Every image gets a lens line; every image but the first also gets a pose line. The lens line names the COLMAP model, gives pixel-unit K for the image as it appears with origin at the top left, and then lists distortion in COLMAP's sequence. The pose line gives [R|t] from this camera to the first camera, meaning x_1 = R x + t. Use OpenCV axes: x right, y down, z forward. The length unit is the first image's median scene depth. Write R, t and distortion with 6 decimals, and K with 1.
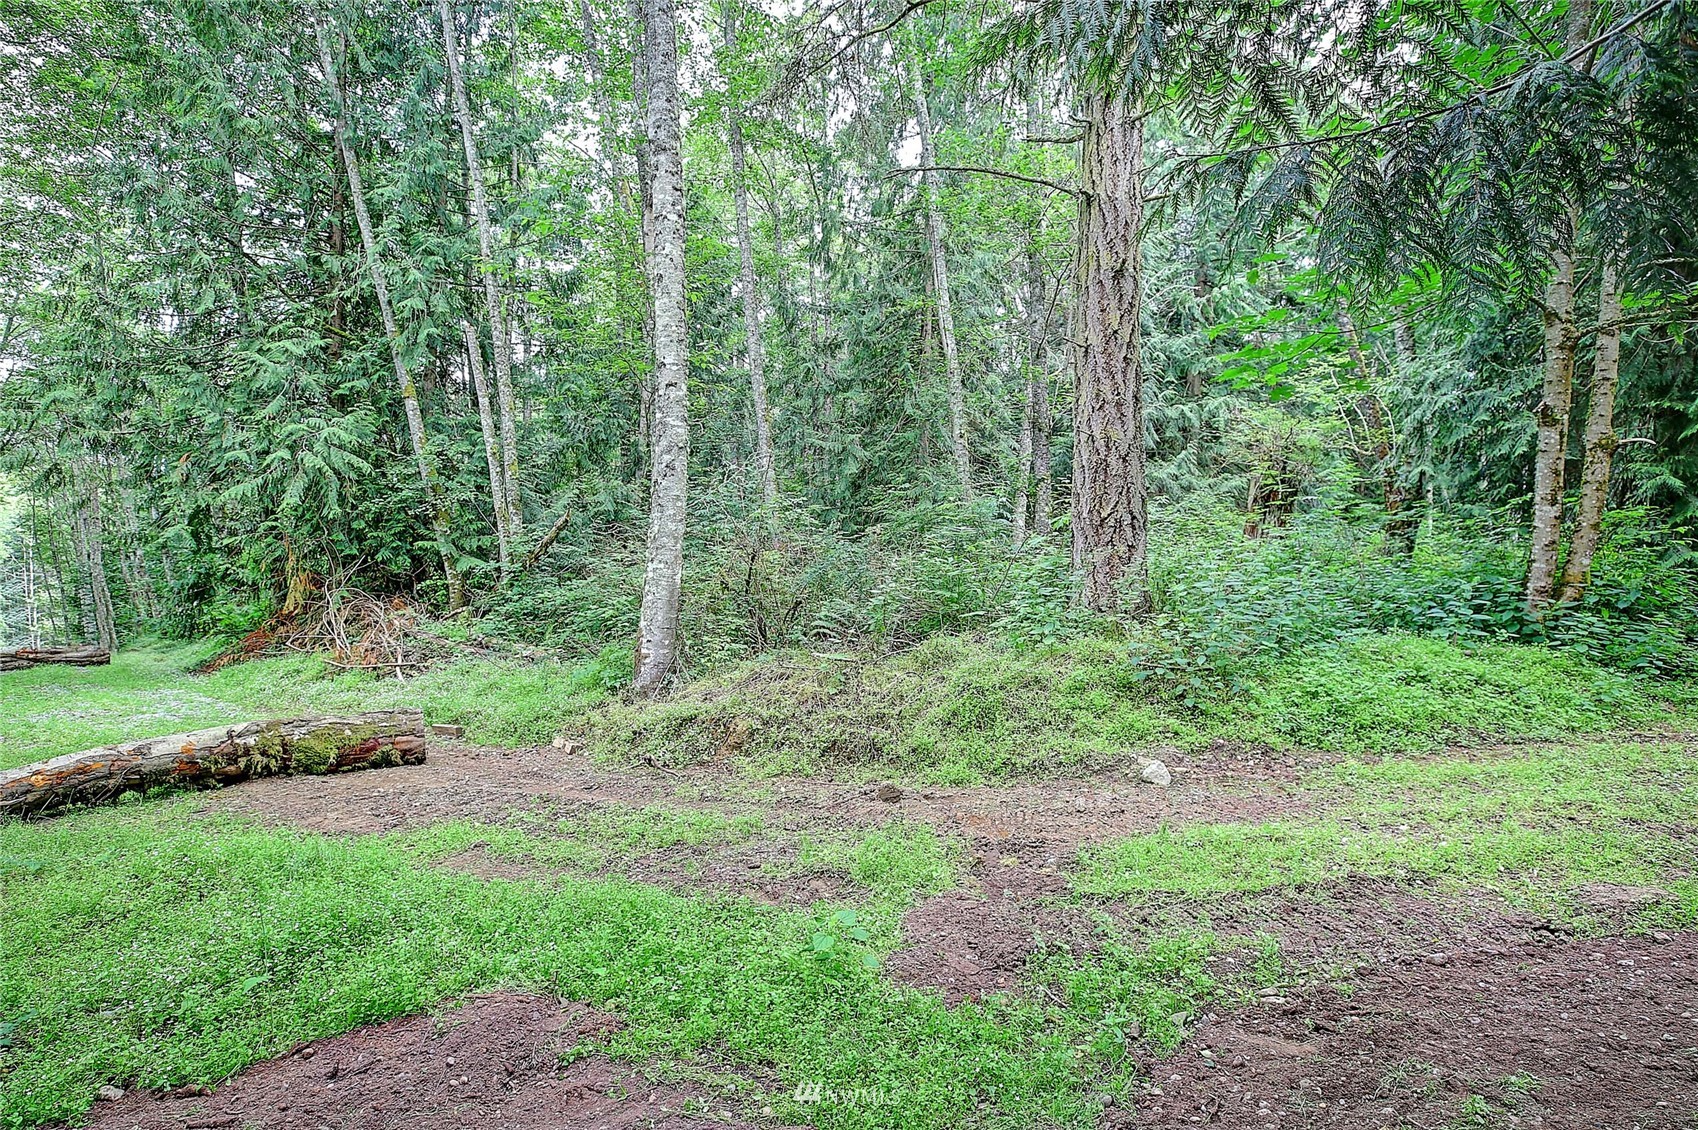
lens RADIAL K [[794.0, 0, 849.0], [0, 794.0, 565.0], [0, 0, 1]] dist [-0.035954, 0.009475]
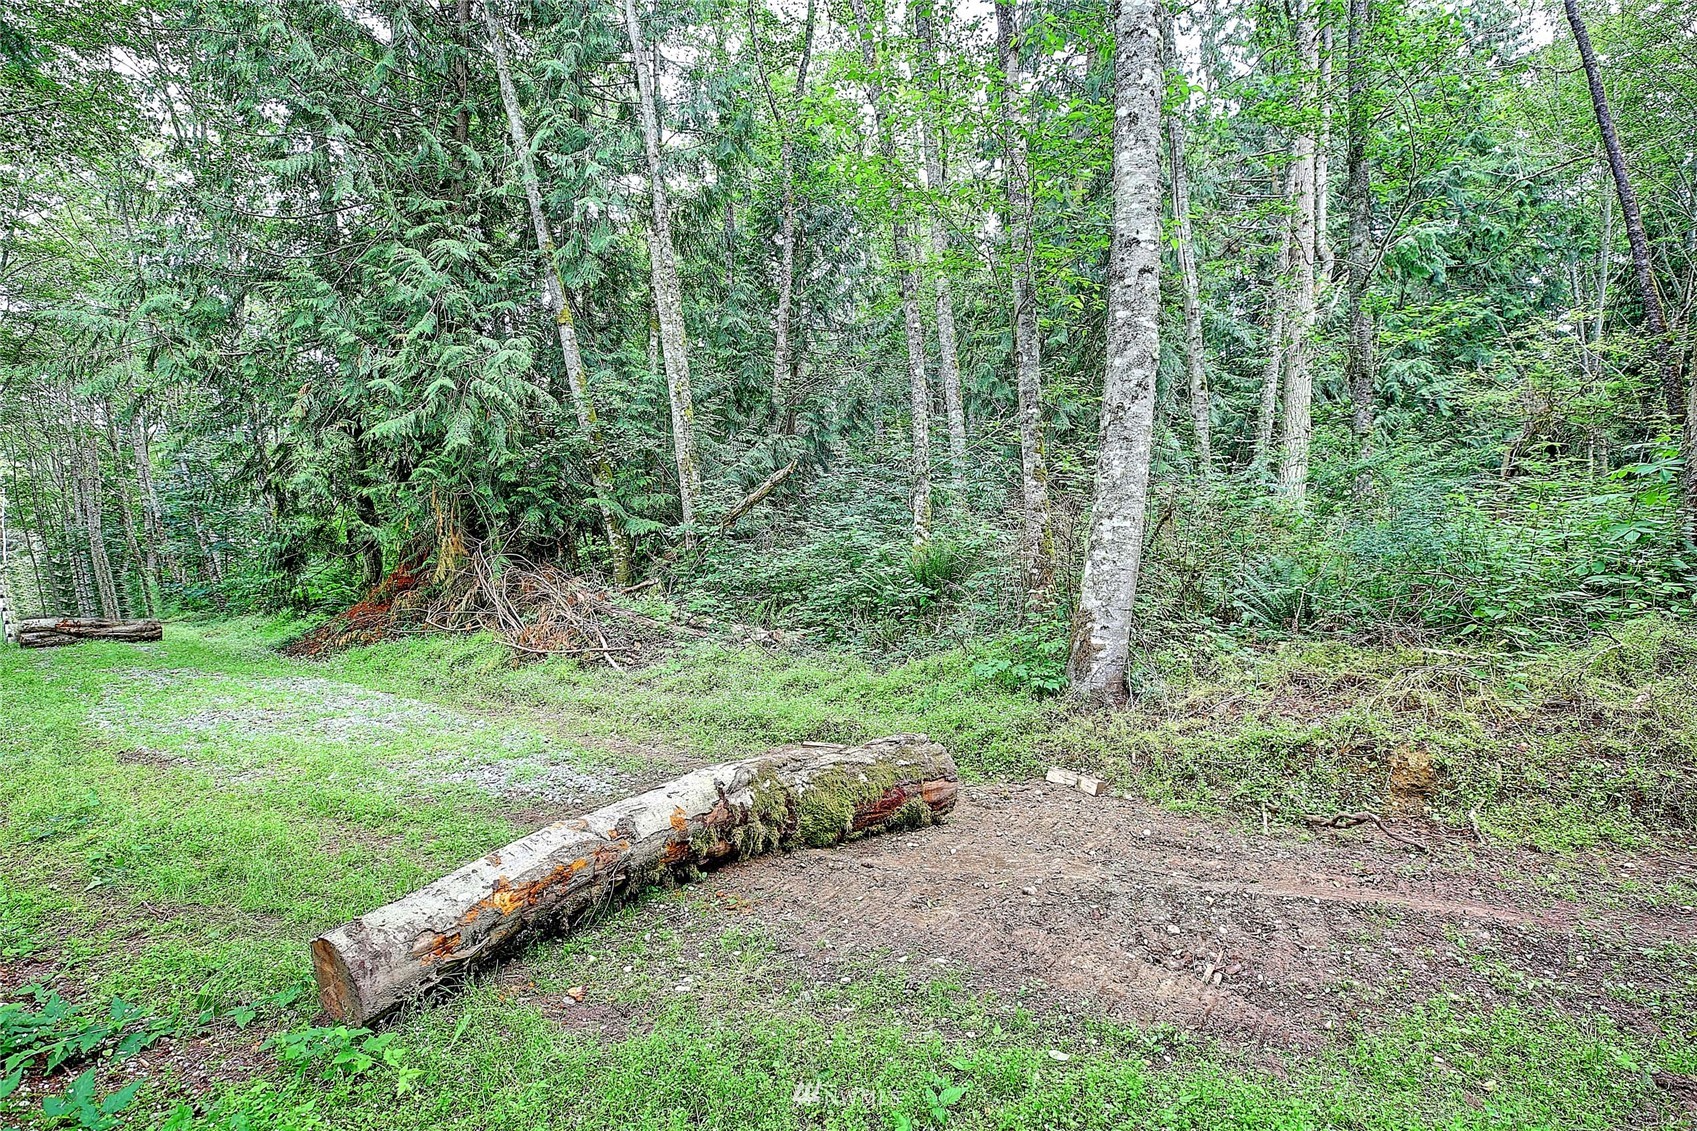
lens RADIAL K [[793.5, 0, 848.5], [0, 793.5, 565.5], [0, 0, 1]] dist [-0.035954, 0.009475]
pose [[0.999650, 0.013009, 0.023021, -0.505092], [-0.013688, 0.999470, 0.029547, 0.021215], [-0.022624, -0.029851, 0.999298, 0.287747]]
